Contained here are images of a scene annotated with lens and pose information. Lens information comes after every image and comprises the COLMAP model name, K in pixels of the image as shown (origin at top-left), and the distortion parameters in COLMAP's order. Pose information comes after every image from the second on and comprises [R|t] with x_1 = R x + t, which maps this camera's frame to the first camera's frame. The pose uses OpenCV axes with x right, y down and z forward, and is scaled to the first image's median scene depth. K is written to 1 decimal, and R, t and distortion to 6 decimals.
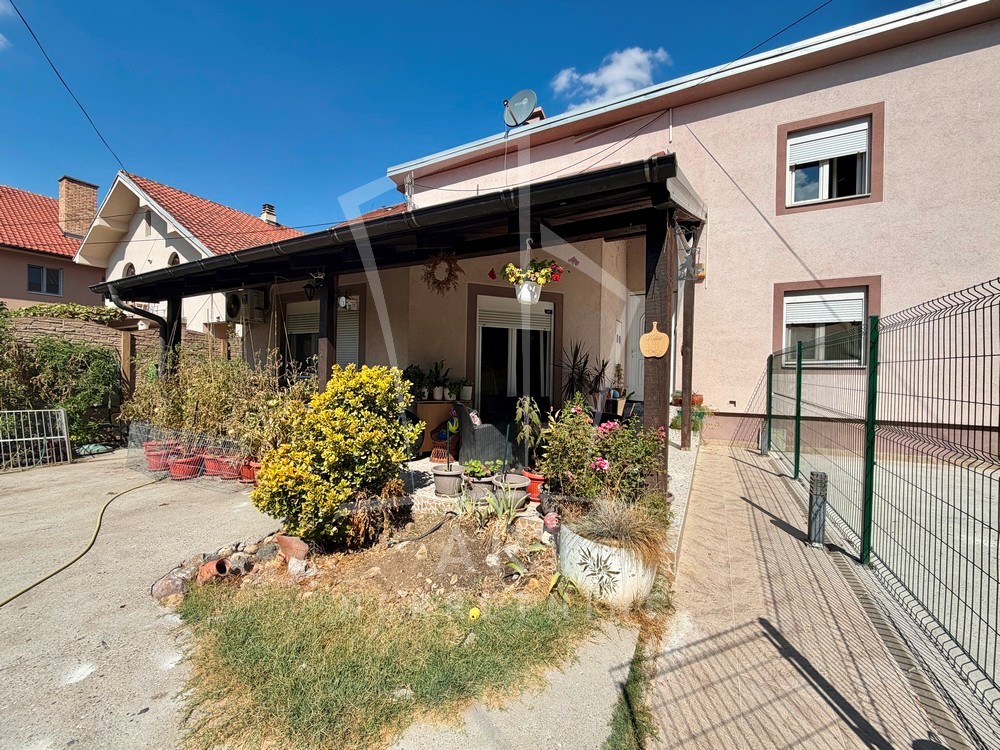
lens RADIAL K [[397.9, 0, 506.4], [0, 397.9, 375.0], [0, 0, 1]] dist [0.000943, -0.000455]
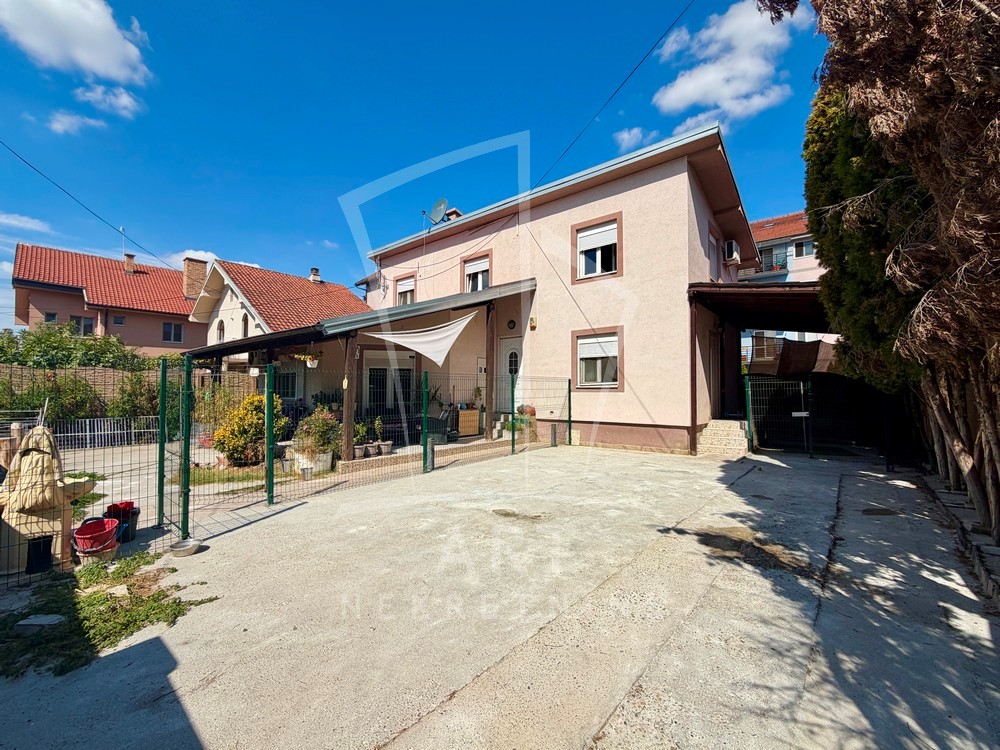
lens RADIAL K [[397.9, 0, 492.3], [0, 397.9, 376.0], [0, 0, 1]] dist [0.000943, -0.000455]
pose [[0.981523, -0.023703, -0.189868, 0.665094], [0.014728, 0.998713, -0.048541, 0.003924], [0.190774, 0.044848, 0.980609, -0.493934]]
